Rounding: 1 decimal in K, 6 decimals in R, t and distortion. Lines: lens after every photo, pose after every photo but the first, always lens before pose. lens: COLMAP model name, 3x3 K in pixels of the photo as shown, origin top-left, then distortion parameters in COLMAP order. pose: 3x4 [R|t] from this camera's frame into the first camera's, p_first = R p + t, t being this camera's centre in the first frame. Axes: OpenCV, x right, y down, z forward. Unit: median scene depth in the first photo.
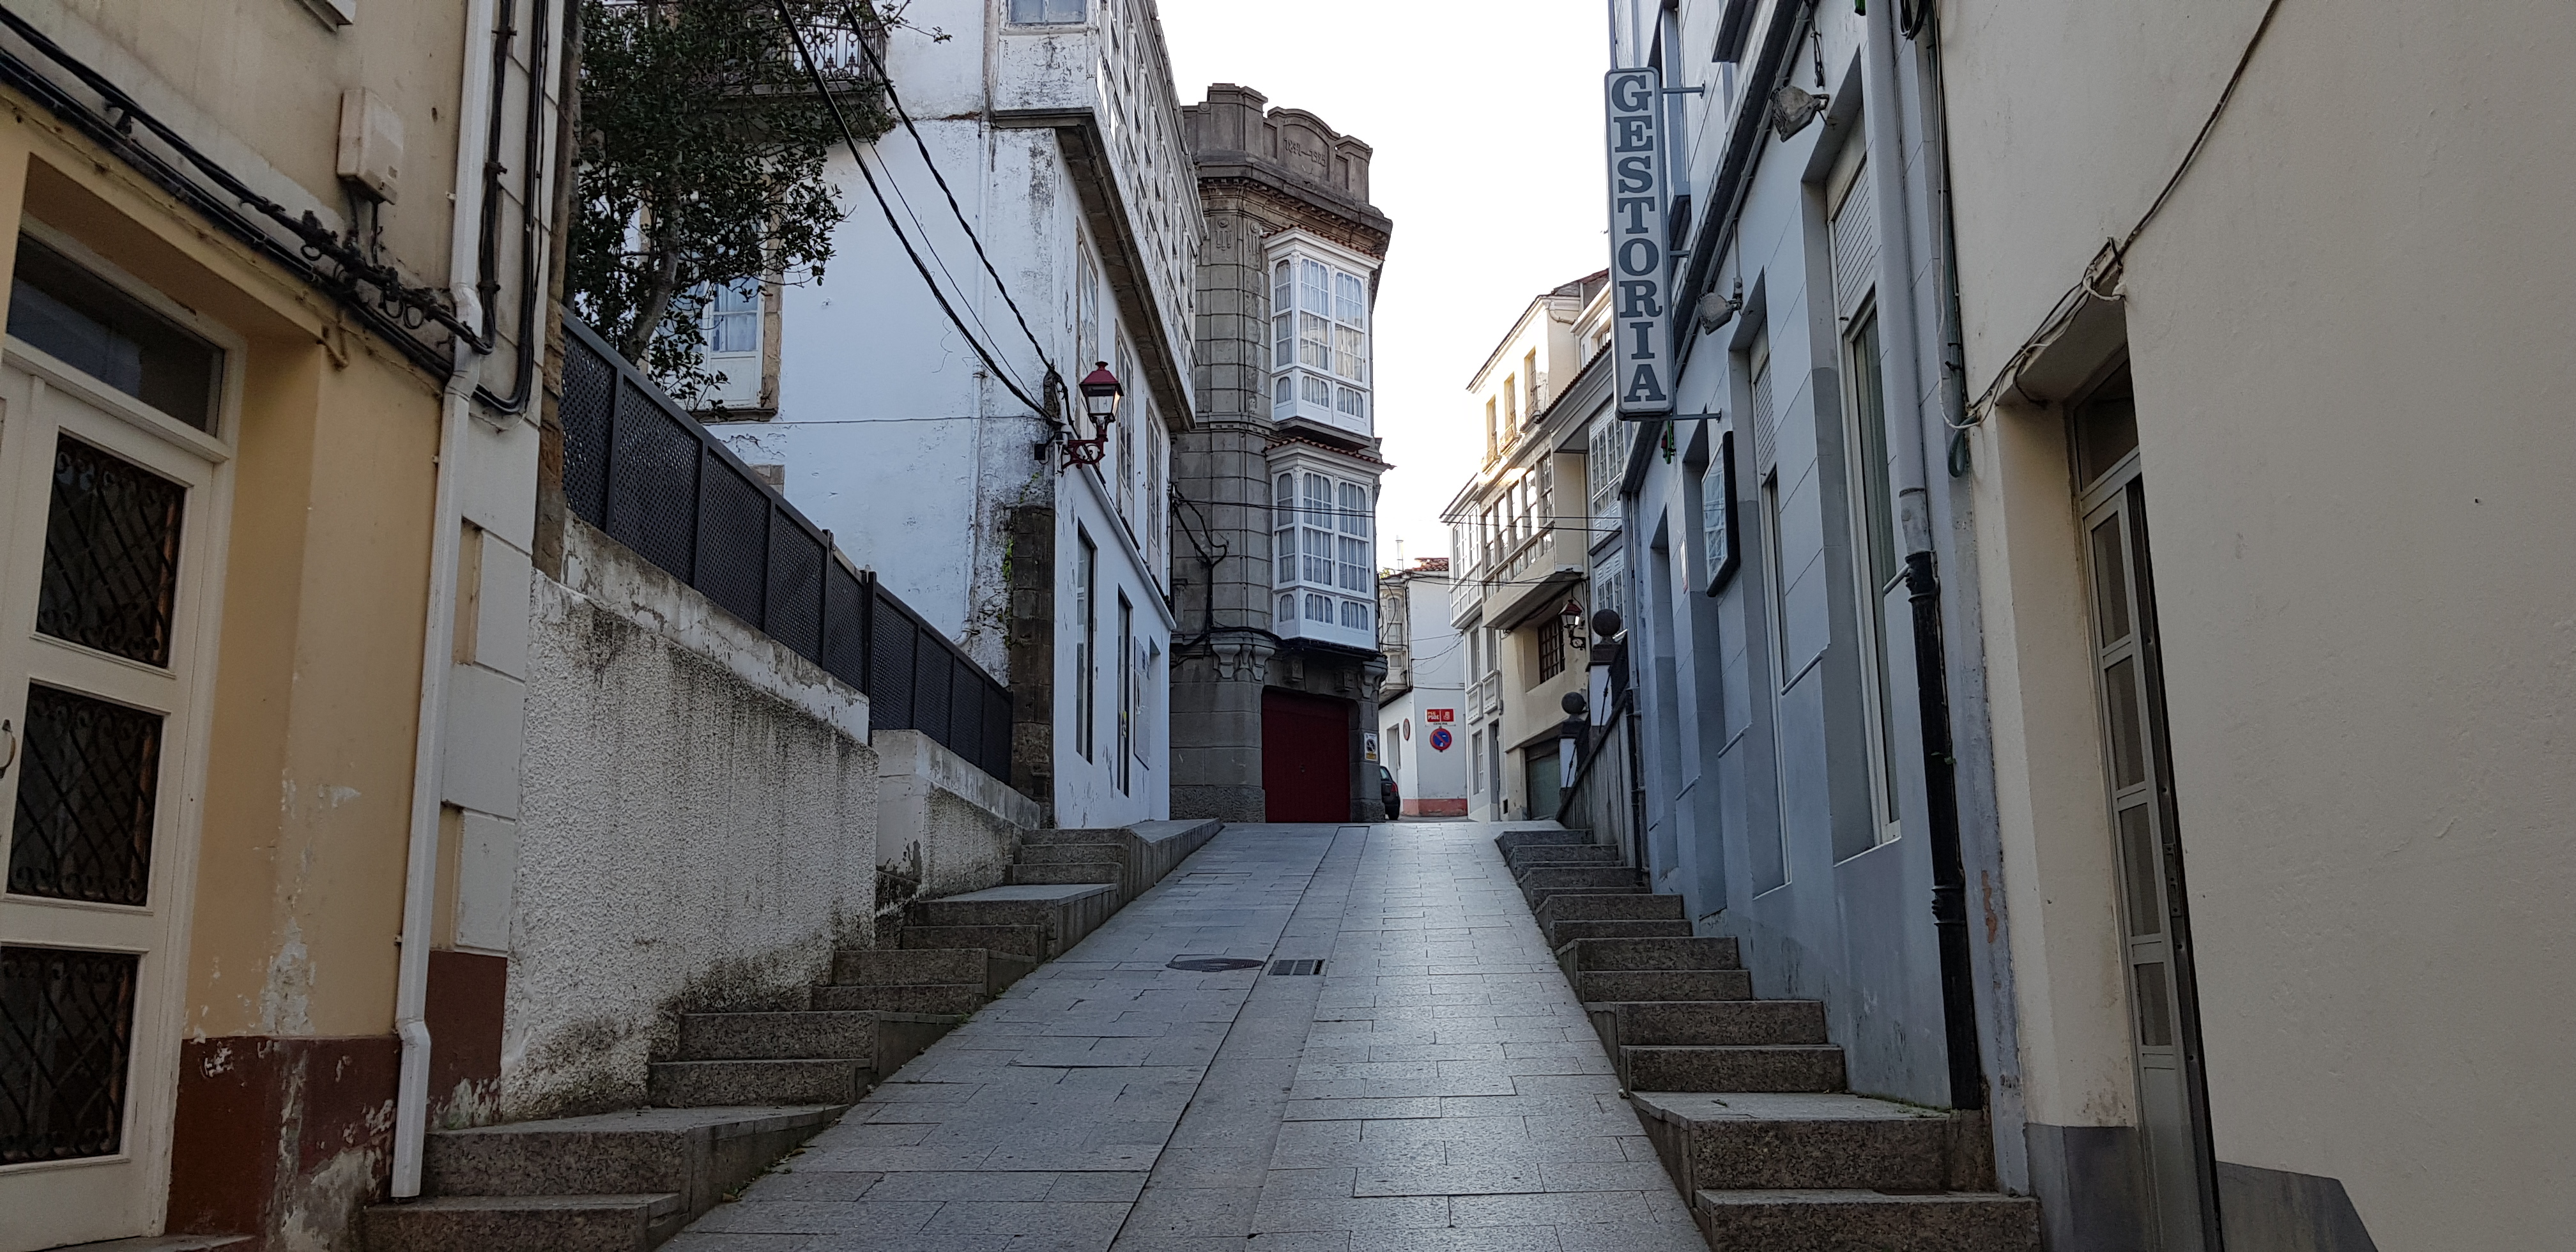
lens RADIAL K [[2015.0, 0, 1288.0], [0, 2015.0, 626.0], [0, 0, 1]] dist [0.052273, -0.099776]
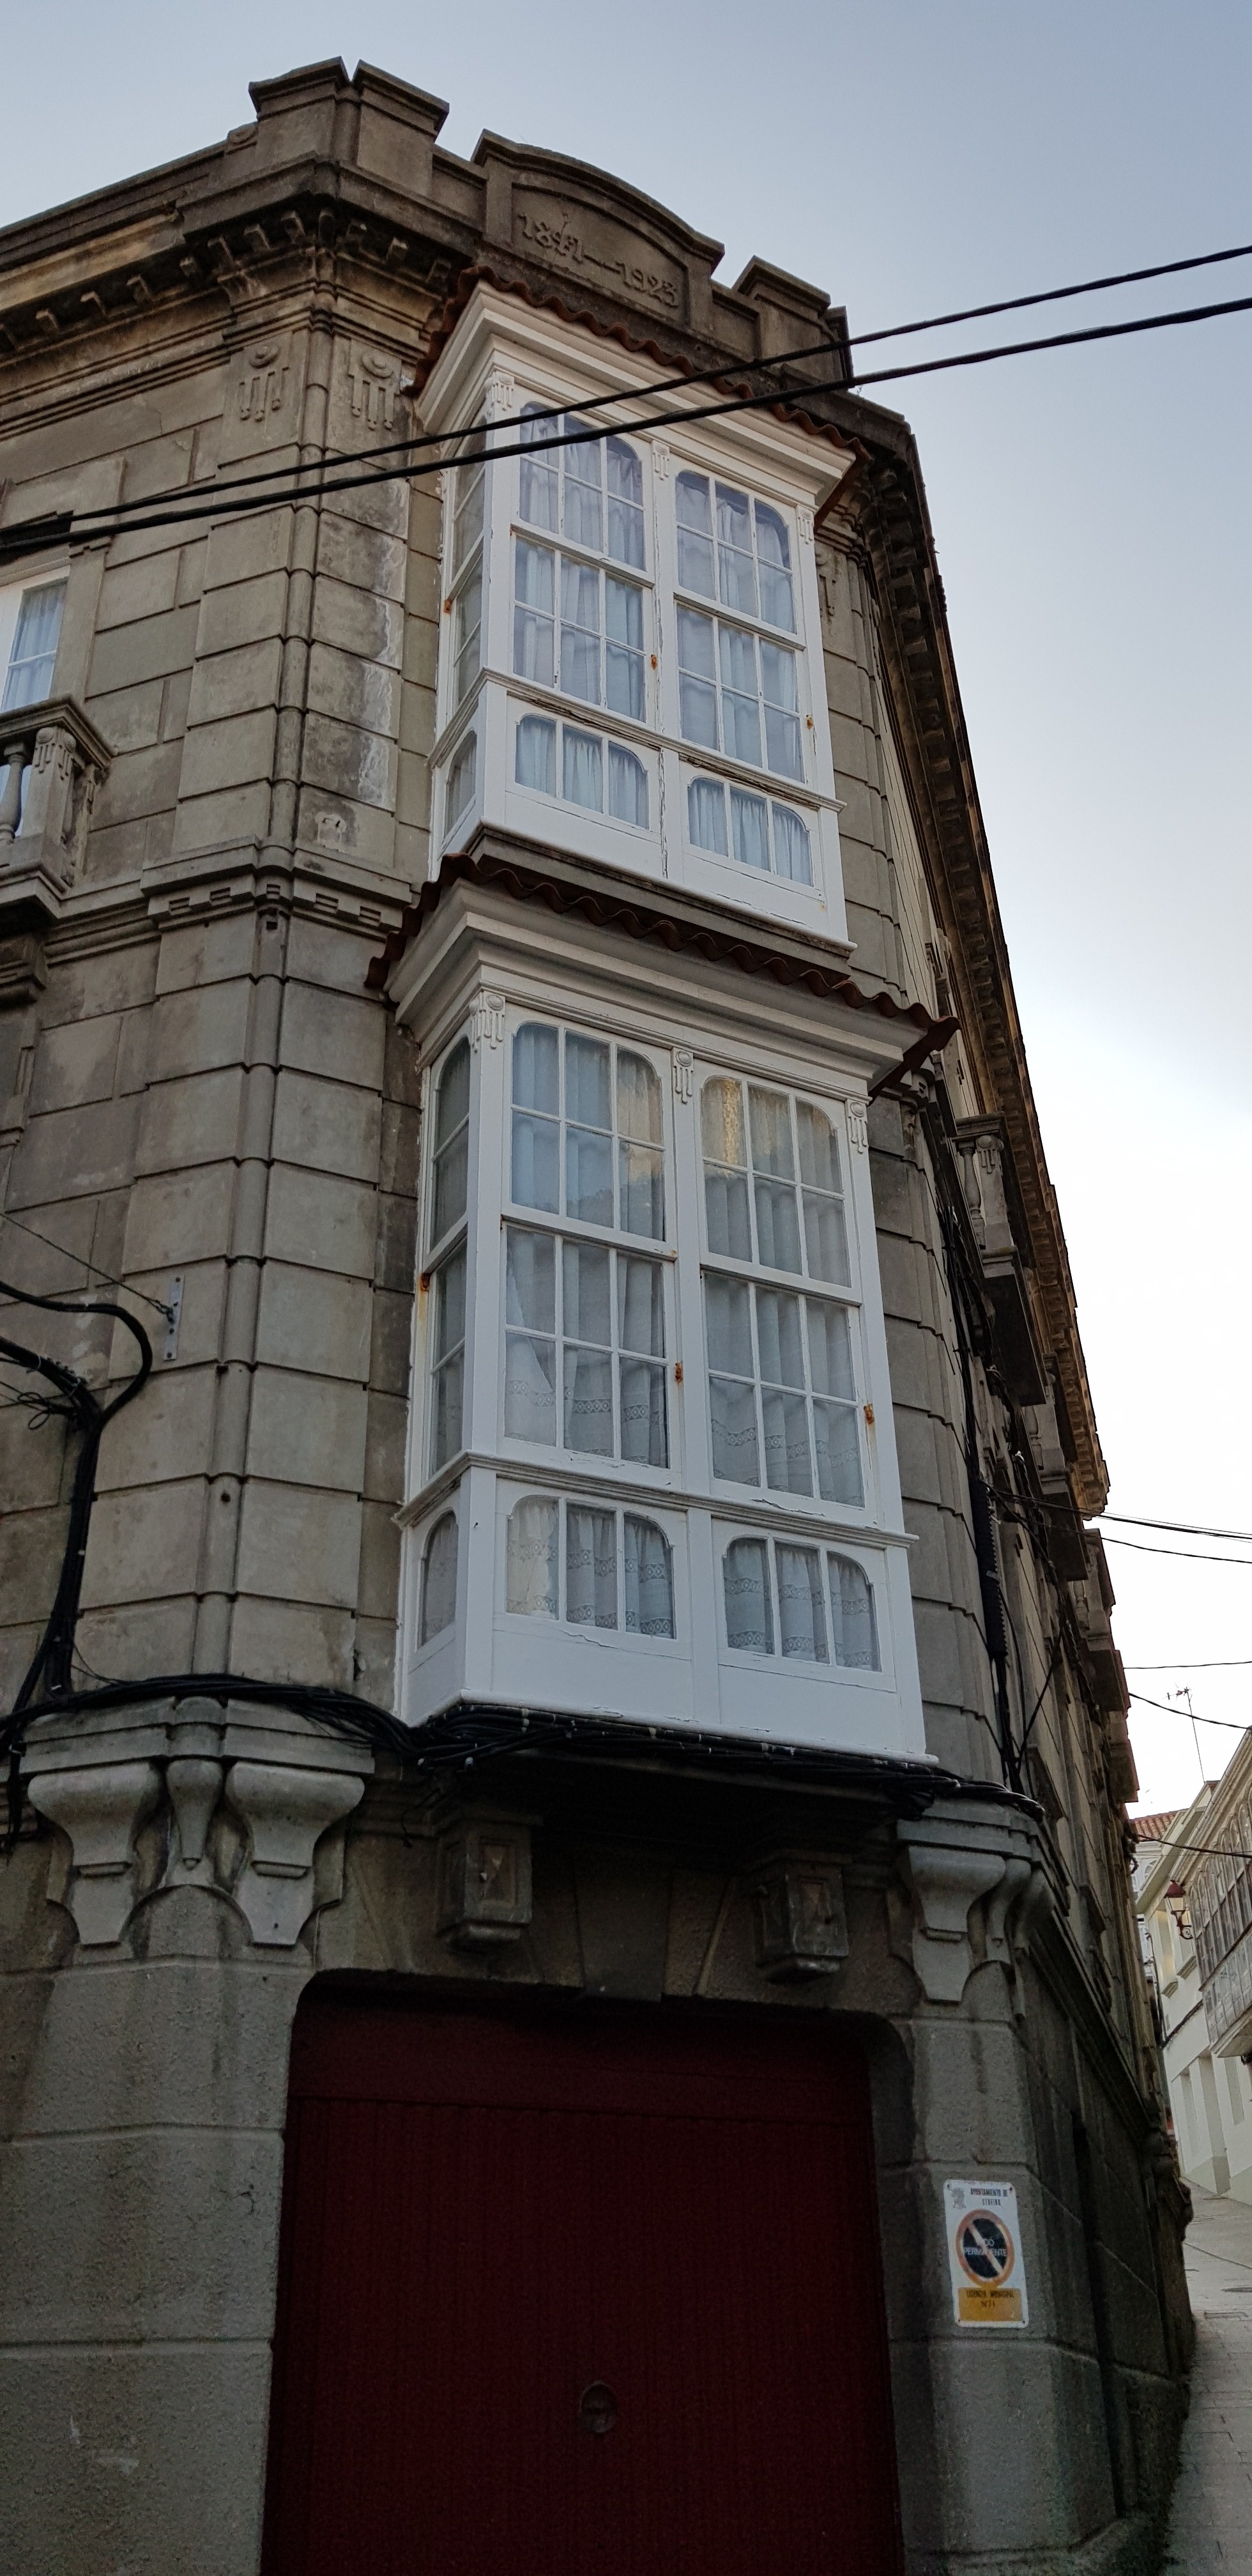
lens RADIAL K [[2015.0, 0, 626.0], [0, 2015.0, 1288.0], [0, 0, 1]] dist [0.052273, -0.099776]
pose [[0.954723, -0.152901, -0.255197, 0.076737], [0.068811, 0.948049, -0.310594, 0.029321], [0.289429, 0.278971, 0.915645, 0.799180]]
